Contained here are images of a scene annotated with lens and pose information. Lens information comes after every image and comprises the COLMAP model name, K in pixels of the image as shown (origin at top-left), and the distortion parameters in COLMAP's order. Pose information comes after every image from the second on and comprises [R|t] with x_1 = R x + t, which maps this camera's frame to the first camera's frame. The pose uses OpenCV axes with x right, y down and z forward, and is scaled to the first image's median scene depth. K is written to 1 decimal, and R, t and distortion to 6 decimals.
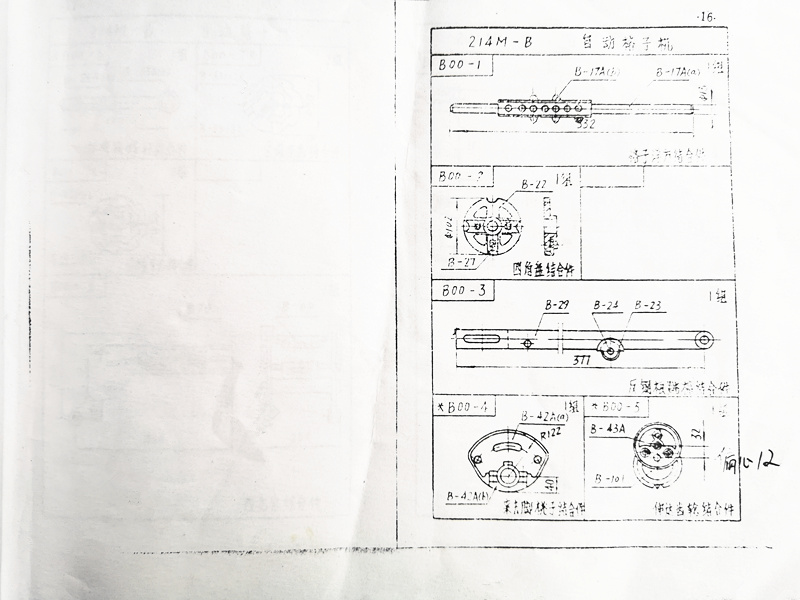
lens RADIAL K [[635.0, 0, 400.8], [0, 635.0, 287.4], [0, 0, 1]] dist [0.007721, 0.000742]
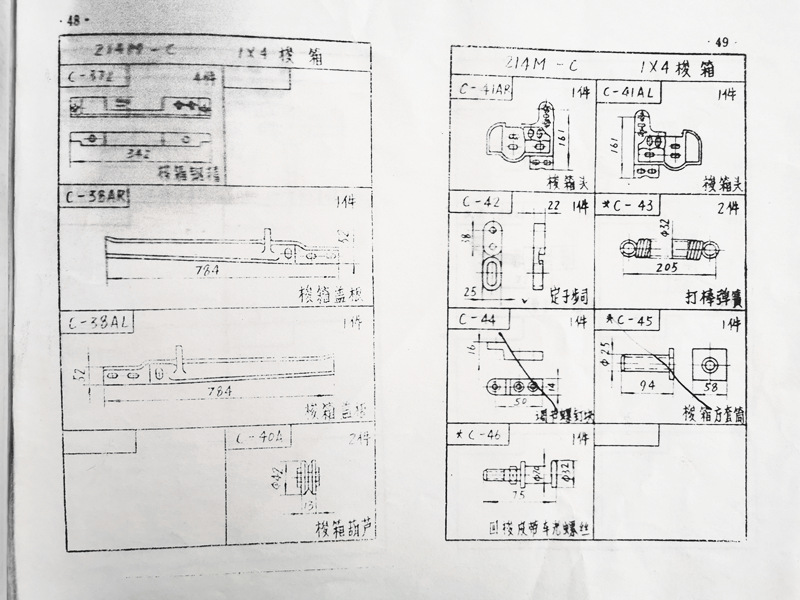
lens RADIAL K [[640.0, 0, 397.4], [0, 640.0, 338.6], [0, 0, 1]] dist [-0.012010, -0.006087]
pose [[0.999225, 0.000940, 0.039355, -0.088339], [-0.002618, 0.999088, 0.042615, -0.000667], [-0.039279, -0.042685, 0.998316, -0.001886]]
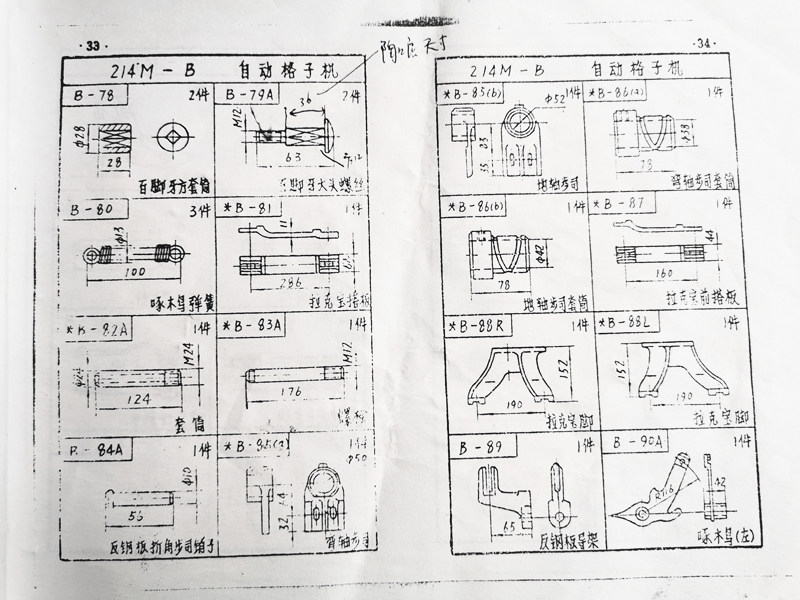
lens RADIAL K [[632.9, 0, 452.7], [0, 632.9, 300.0], [0, 0, 1]] dist [0.015206, 0.004483]
pose [[0.999735, -0.019529, -0.012163, 0.070237], [0.019225, 0.999513, -0.024591, 0.000040], [0.012638, 0.024351, 0.999624, 0.003580]]
